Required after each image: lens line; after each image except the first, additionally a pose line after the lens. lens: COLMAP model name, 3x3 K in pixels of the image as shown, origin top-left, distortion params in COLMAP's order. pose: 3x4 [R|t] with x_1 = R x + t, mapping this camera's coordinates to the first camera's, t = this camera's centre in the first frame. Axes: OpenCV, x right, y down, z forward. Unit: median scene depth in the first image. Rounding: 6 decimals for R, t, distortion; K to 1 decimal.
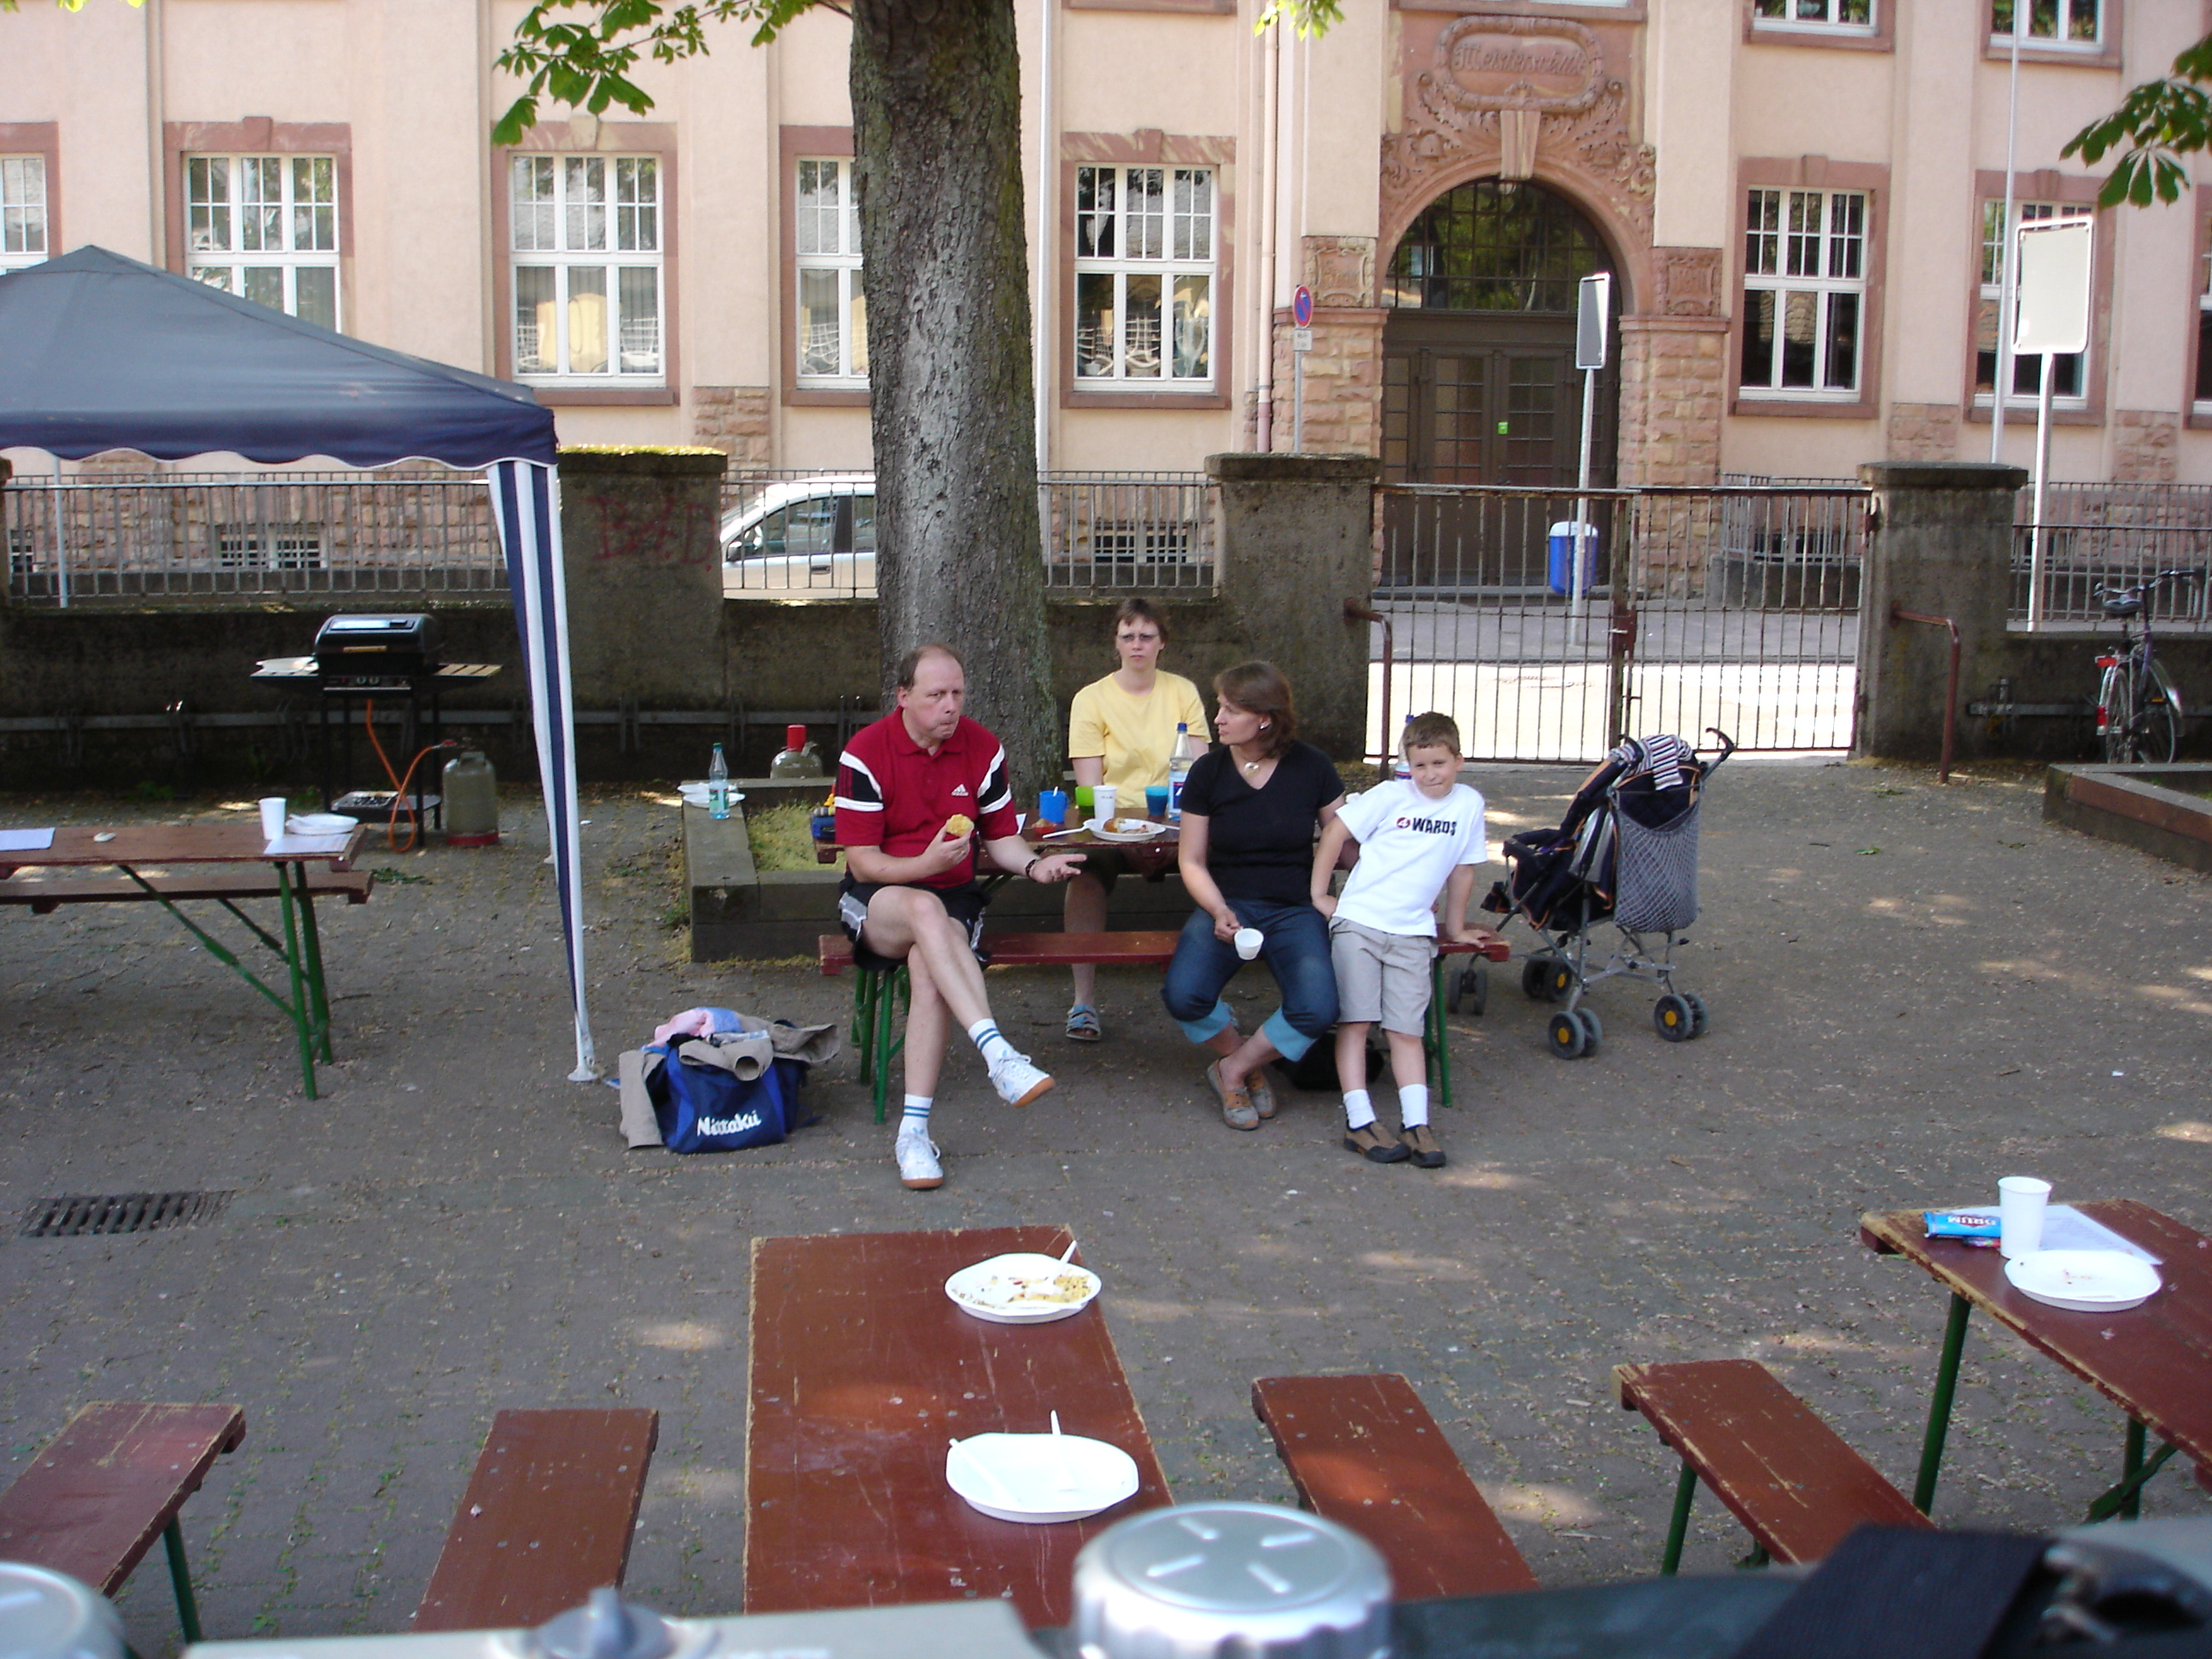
lens RADIAL K [[2447.6, 0, 1106.0], [0, 2447.6, 829.5], [0, 0, 1]] dist [-0.099116, -0.068402]
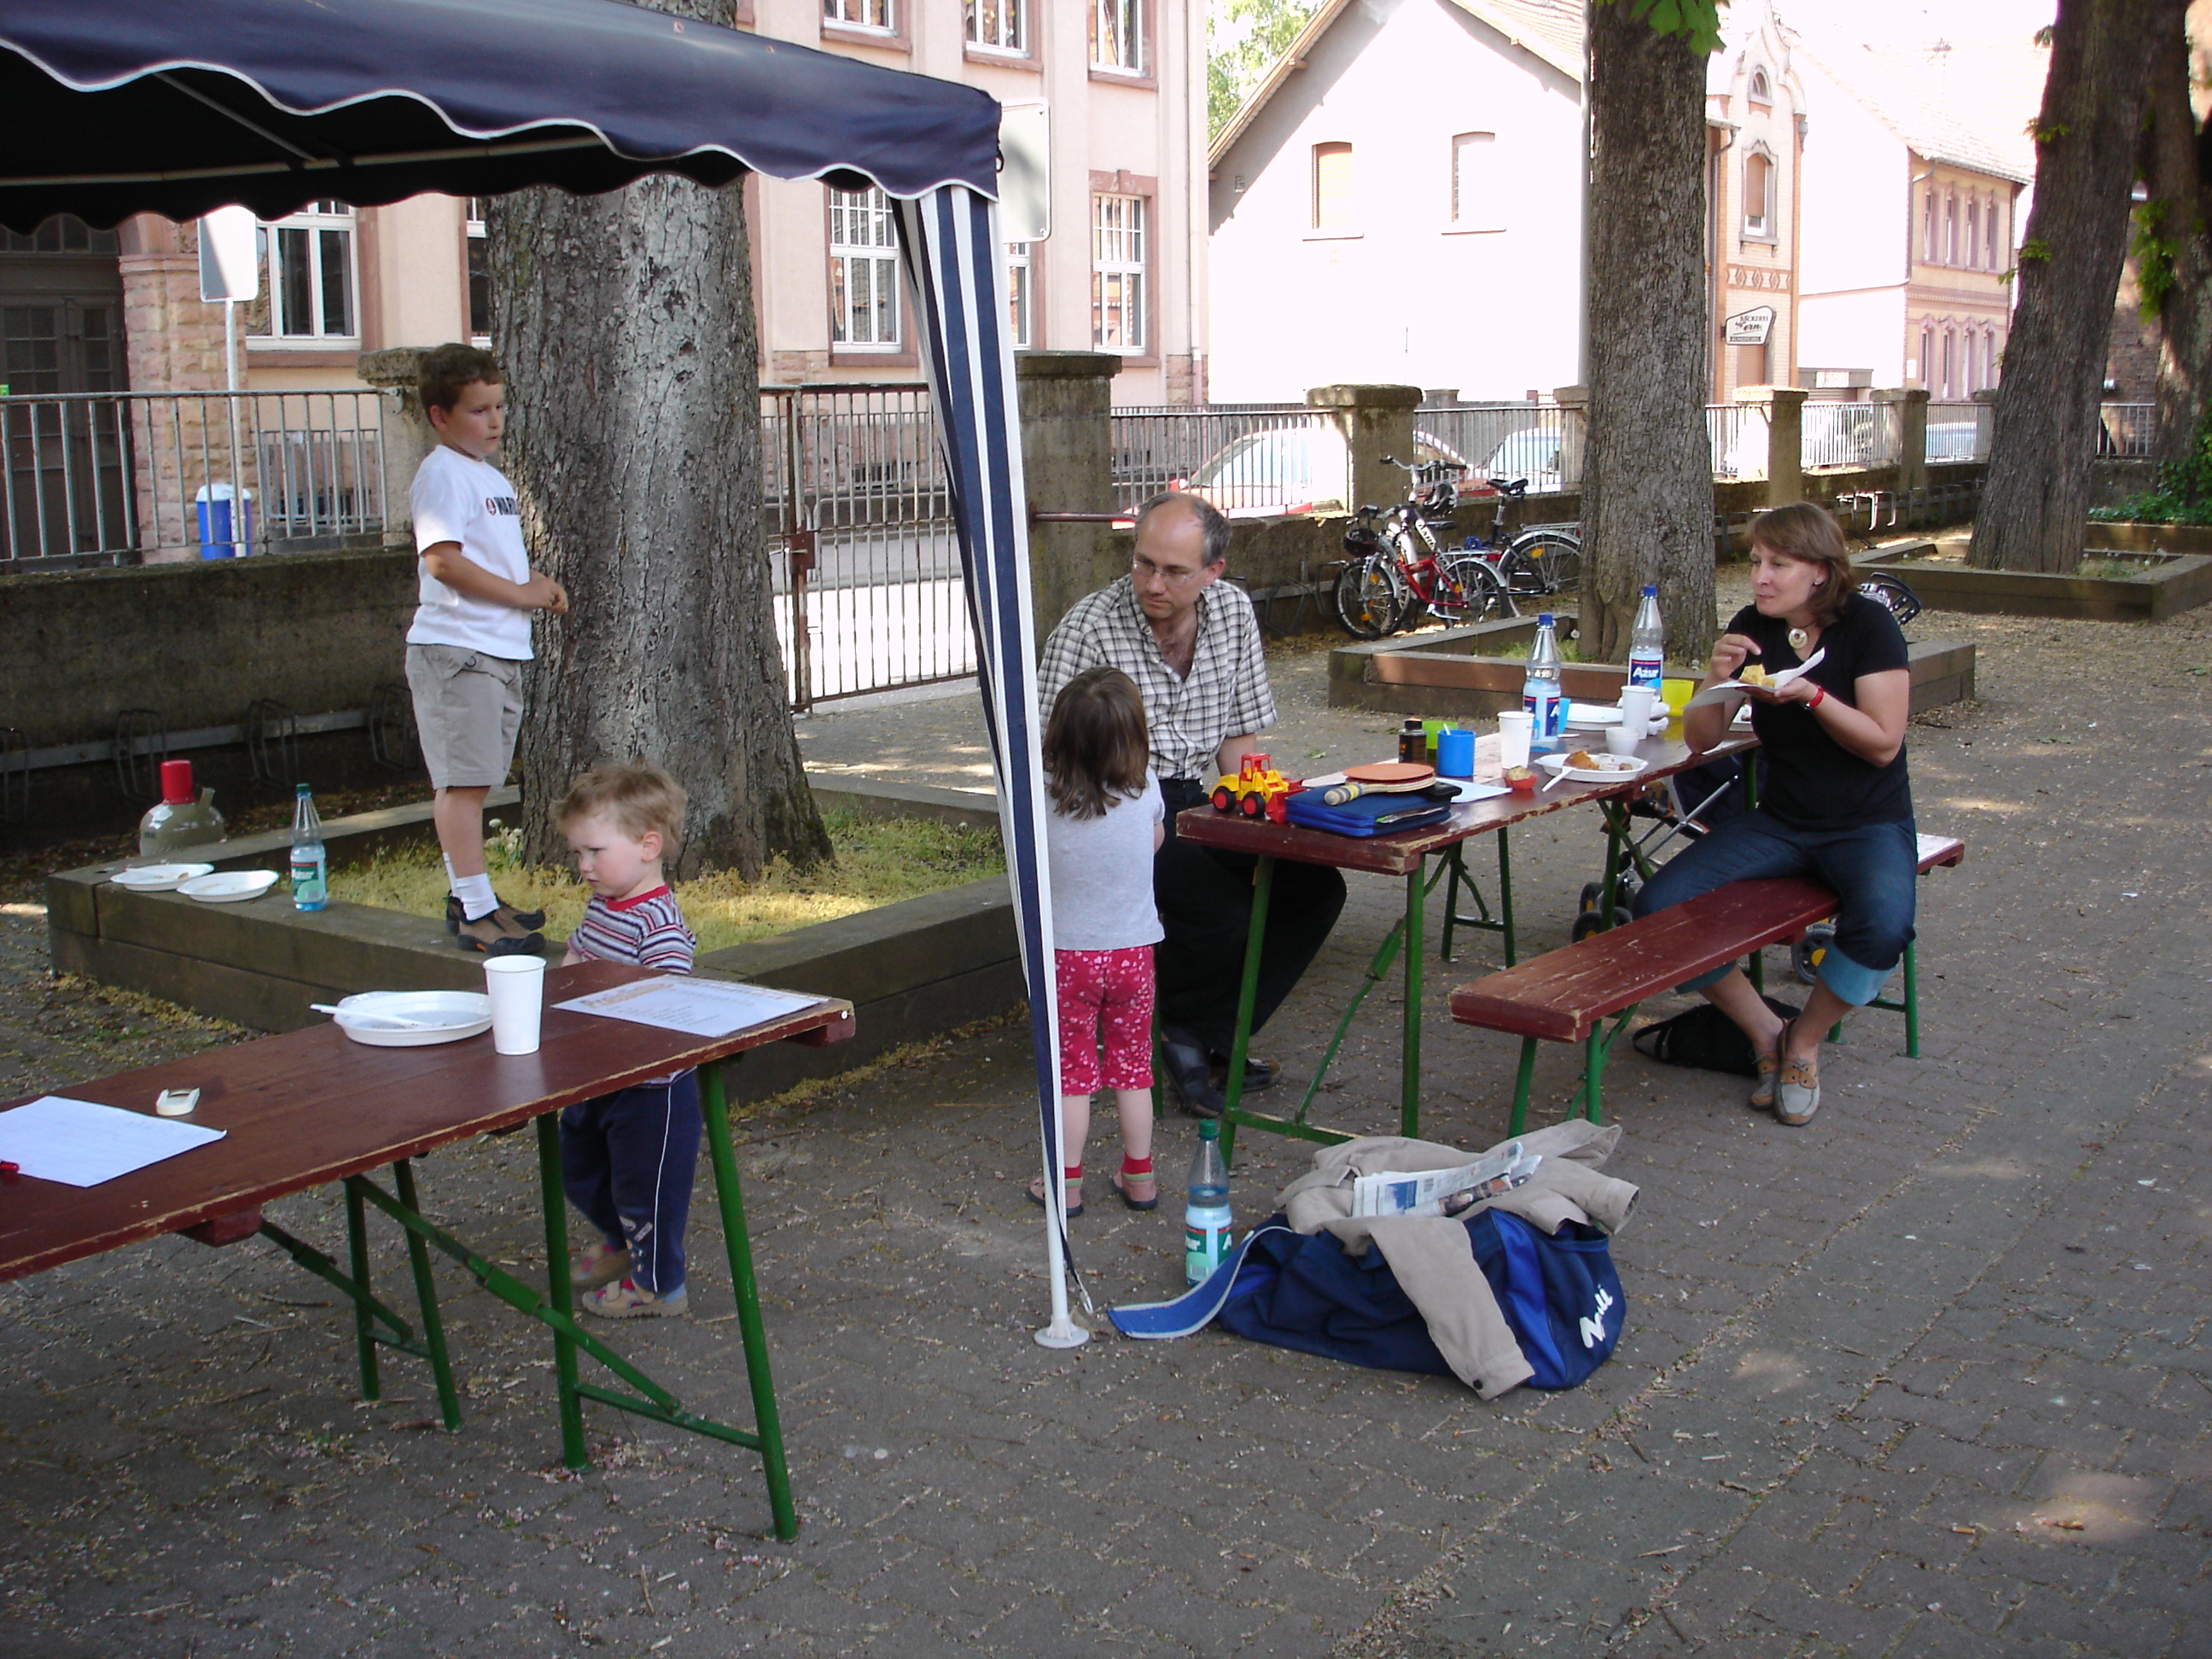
lens RADIAL K [[2447.6, 0, 1106.0], [0, 2447.6, 829.5], [0, 0, 1]] dist [-0.099116, -0.068402]
pose [[0.705446, -0.142368, 0.694318, -0.444510], [0.141392, 0.988196, 0.058968, -0.032746], [-0.694517, 0.056573, 0.717249, 0.463349]]
